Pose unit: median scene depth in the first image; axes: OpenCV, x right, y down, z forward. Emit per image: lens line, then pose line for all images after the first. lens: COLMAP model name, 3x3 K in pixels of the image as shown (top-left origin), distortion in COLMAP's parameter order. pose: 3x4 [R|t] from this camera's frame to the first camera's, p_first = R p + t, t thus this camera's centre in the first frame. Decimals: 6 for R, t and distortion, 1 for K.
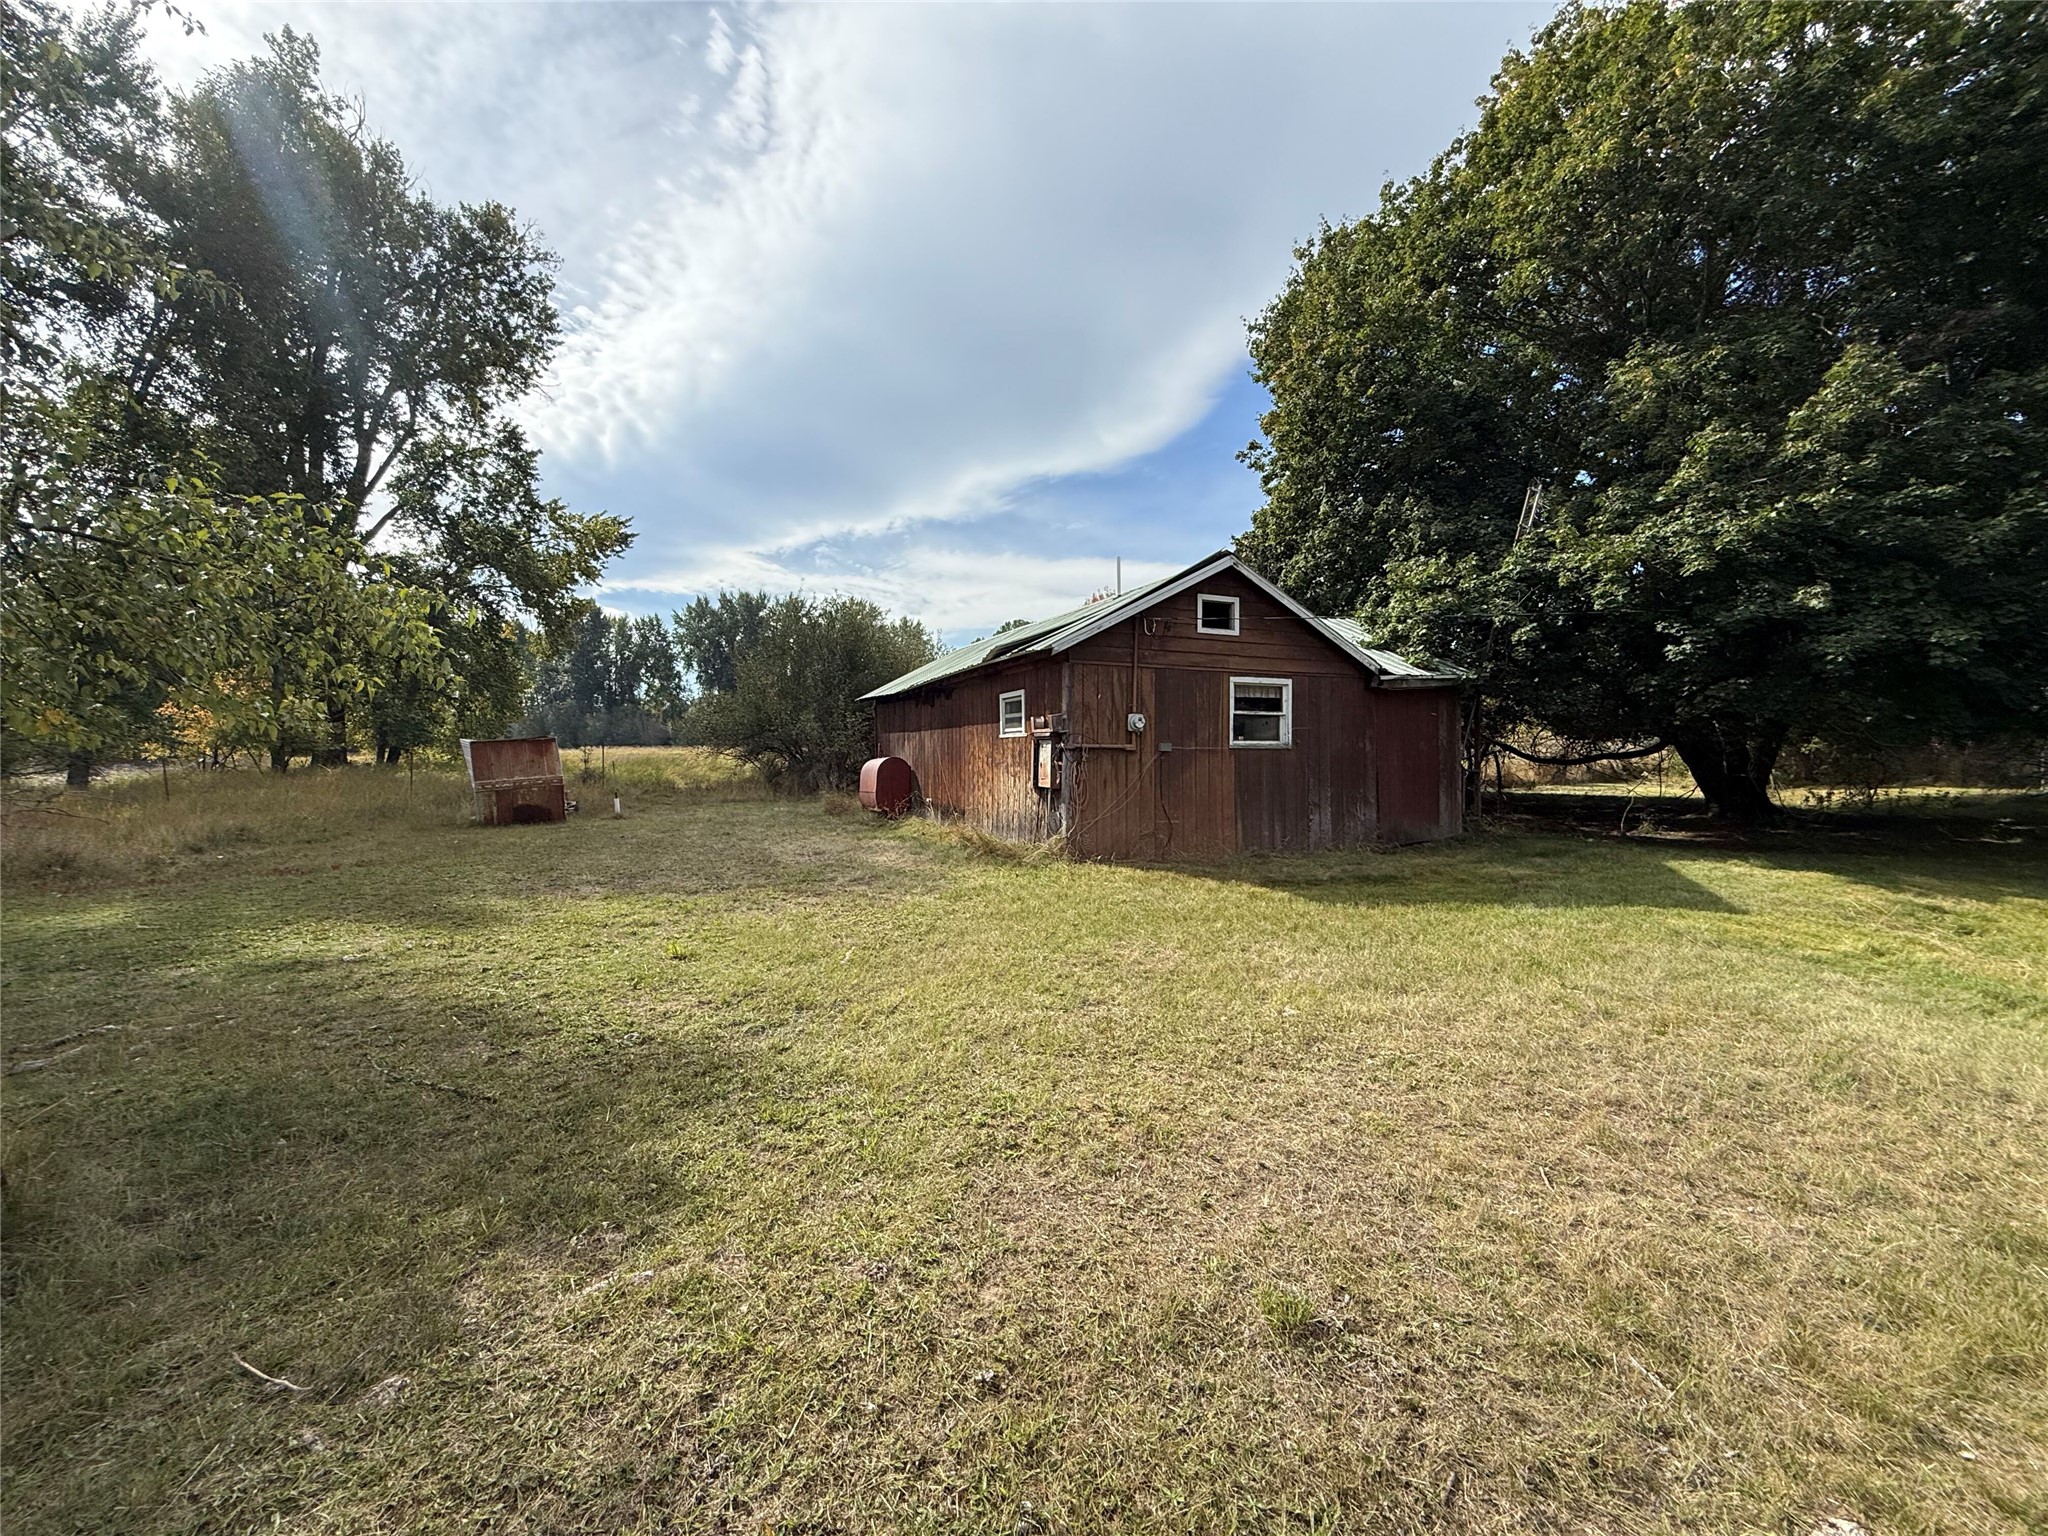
lens RADIAL K [[821.1, 0, 1016.5], [0, 821.1, 768.1], [0, 0, 1]] dist [-0.000332, -0.000166]
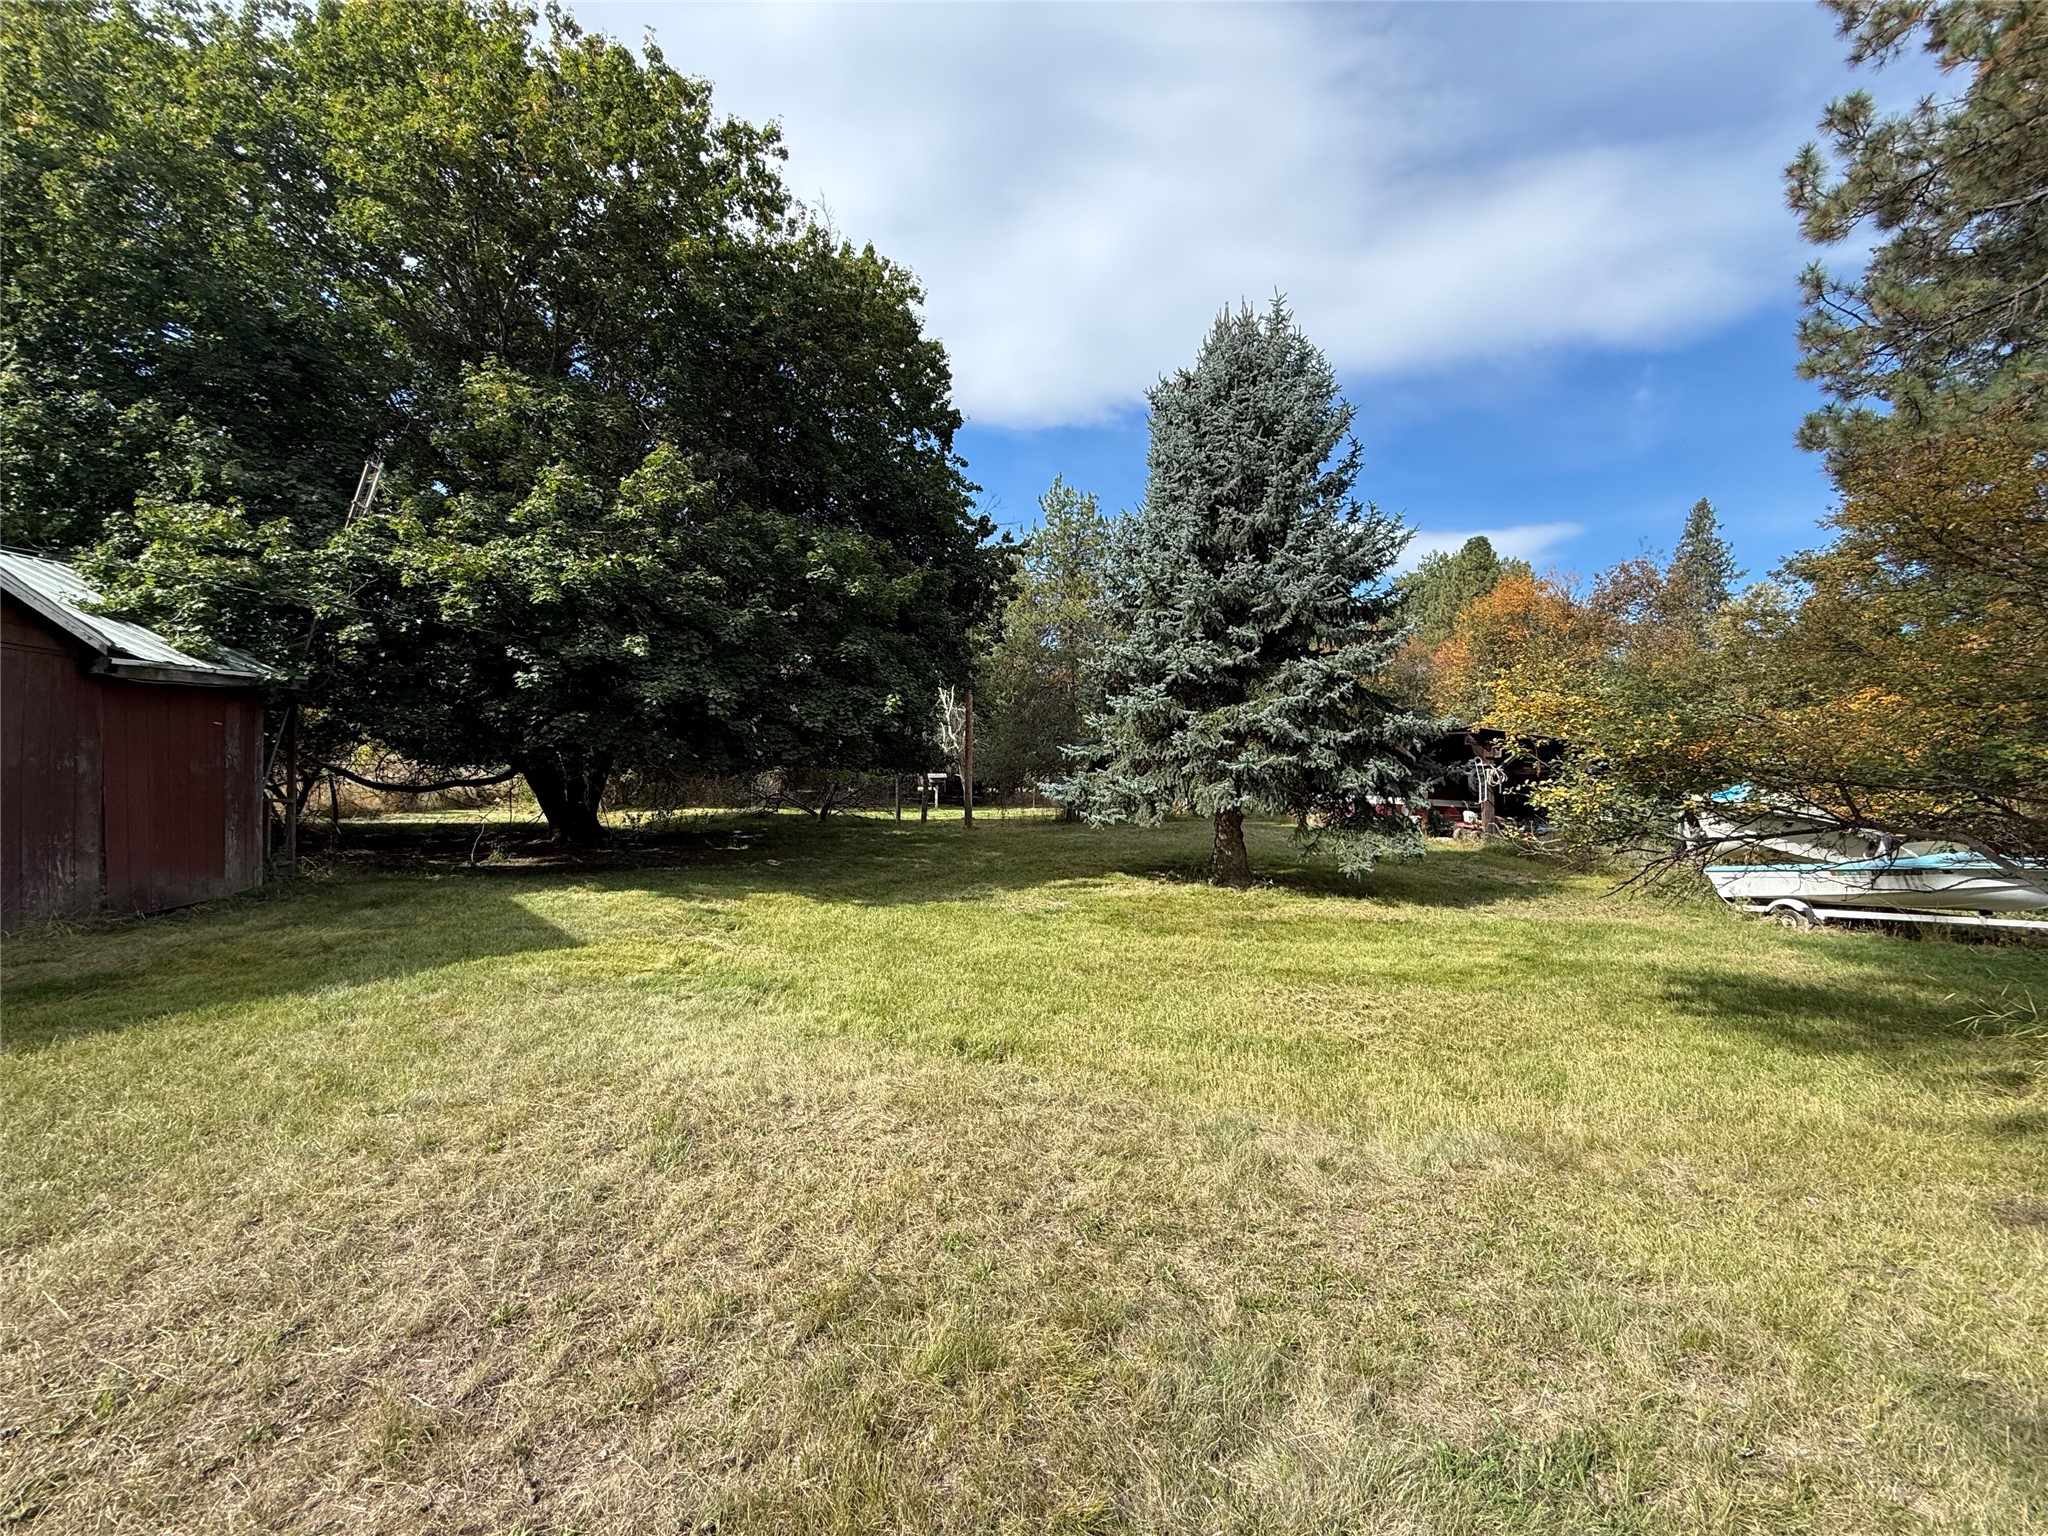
lens RADIAL K [[821.1, 0, 1018.5], [0, 821.1, 776.9], [0, 0, 1]] dist [-0.000332, -0.000166]
pose [[0.346091, 0.018312, 0.938022, 0.082627], [-0.000350, 0.999812, -0.019389, -0.005533], [-0.938201, 0.006382, 0.346032, 0.099717]]
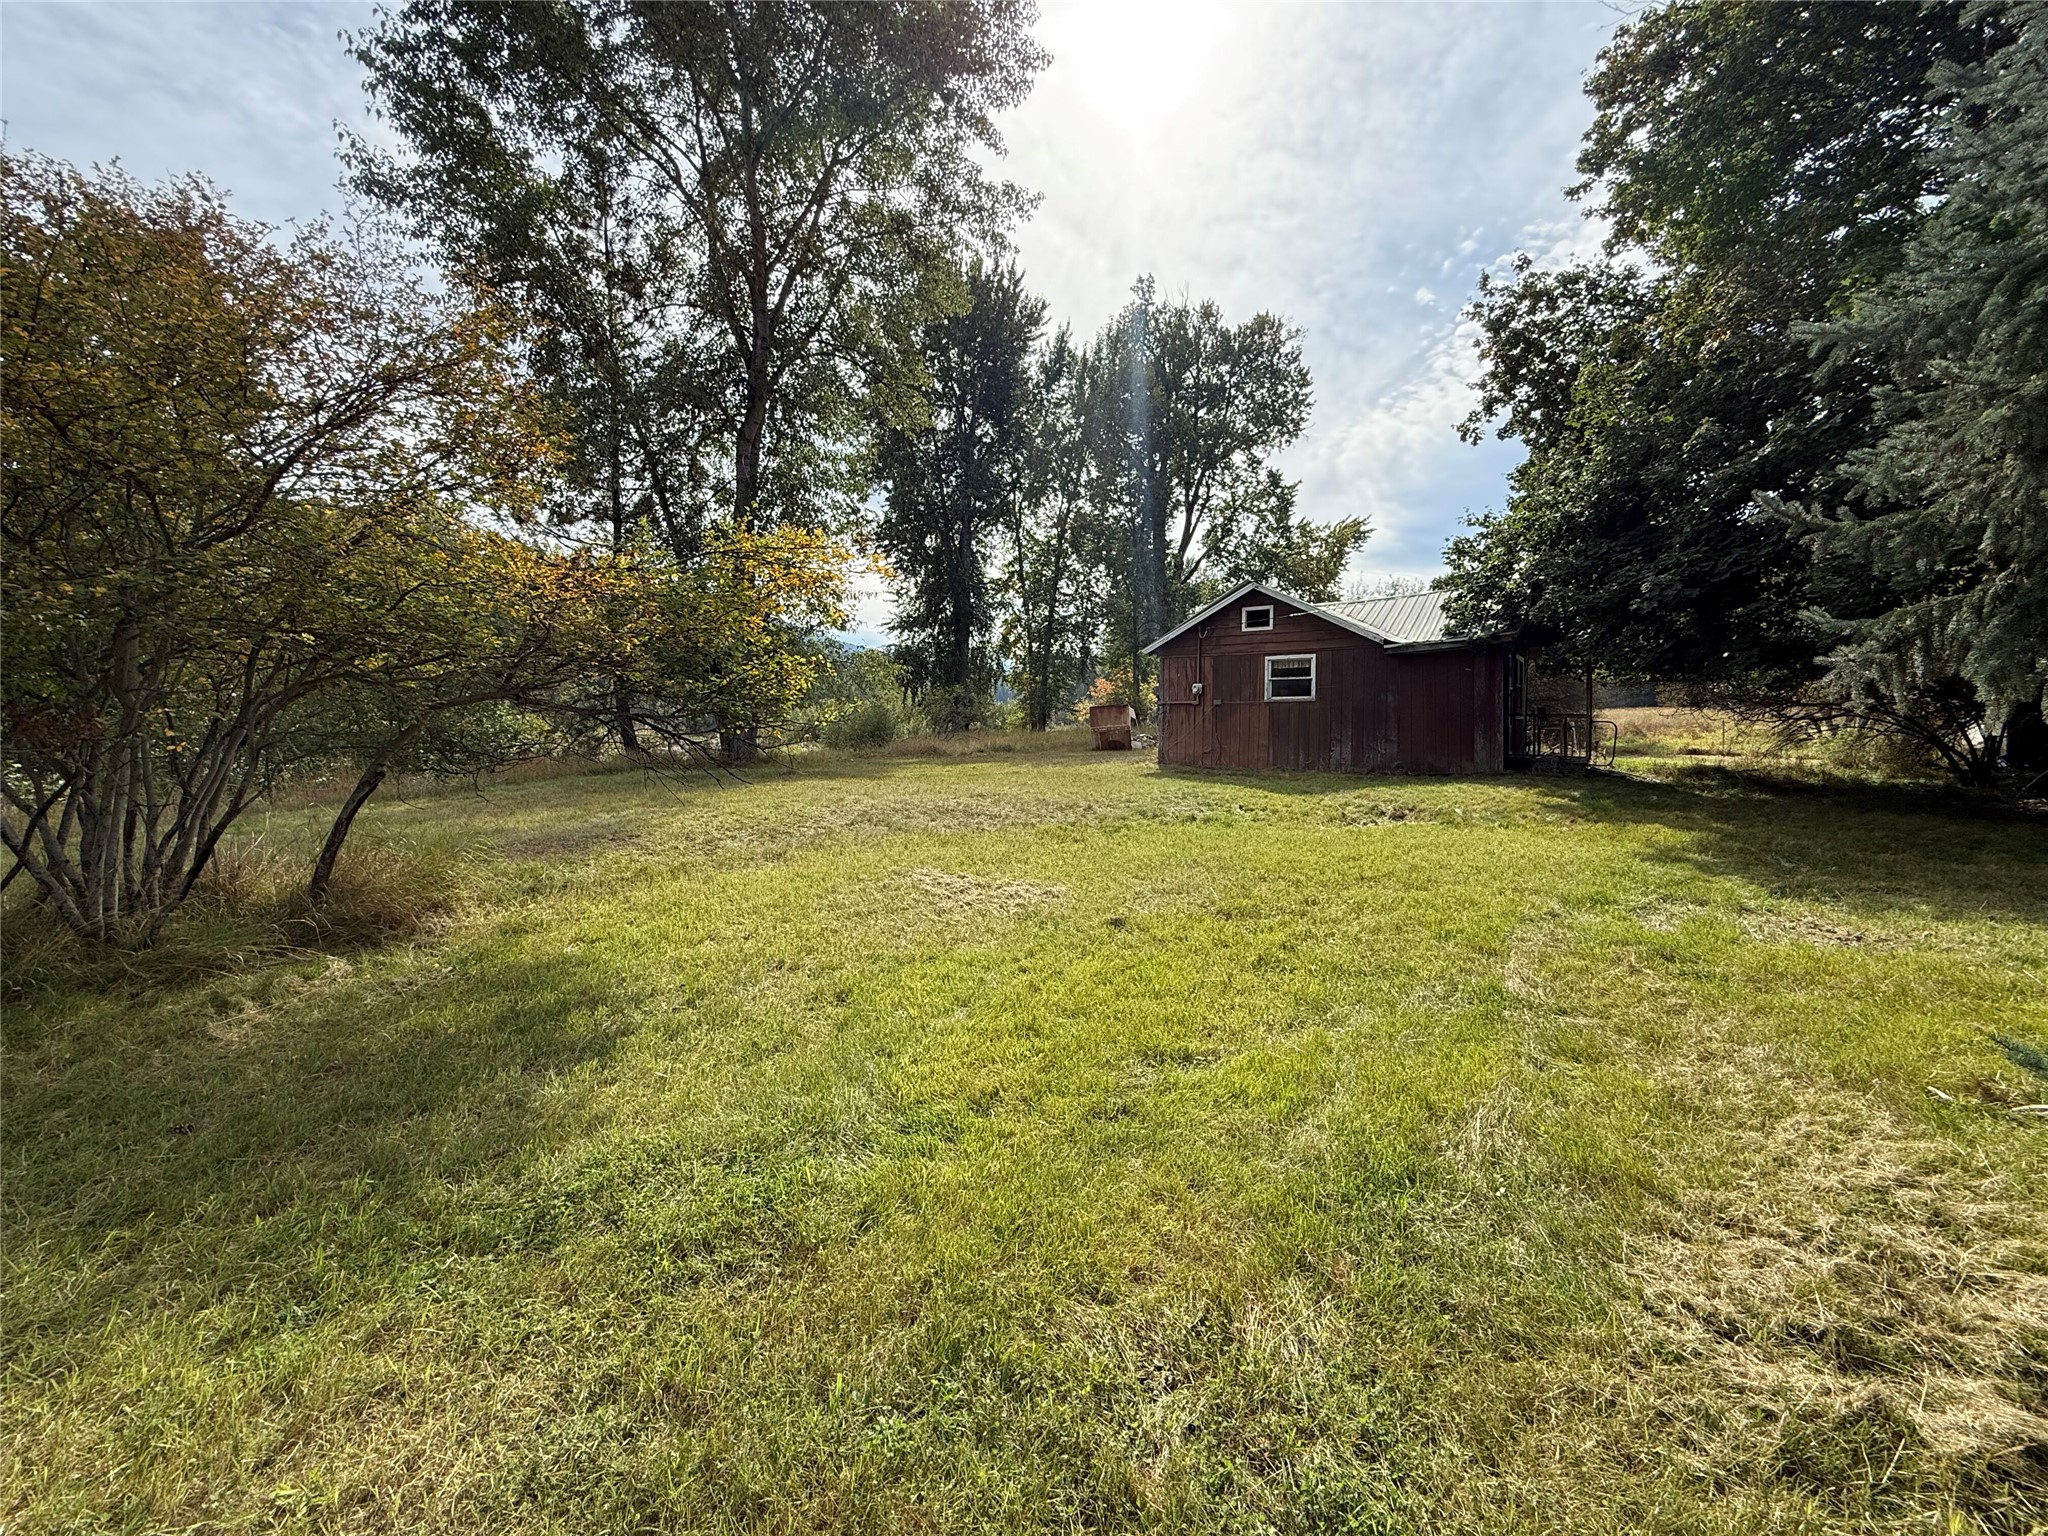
lens RADIAL K [[821.1, 0, 1025.6], [0, 821.1, 766.7], [0, 0, 1]] dist [-0.000332, -0.000166]
pose [[0.516153, 0.044015, -0.855365, 1.310190], [-0.007104, 0.998864, 0.047113, 0.027770], [0.856467, -0.018241, 0.515880, -0.203851]]
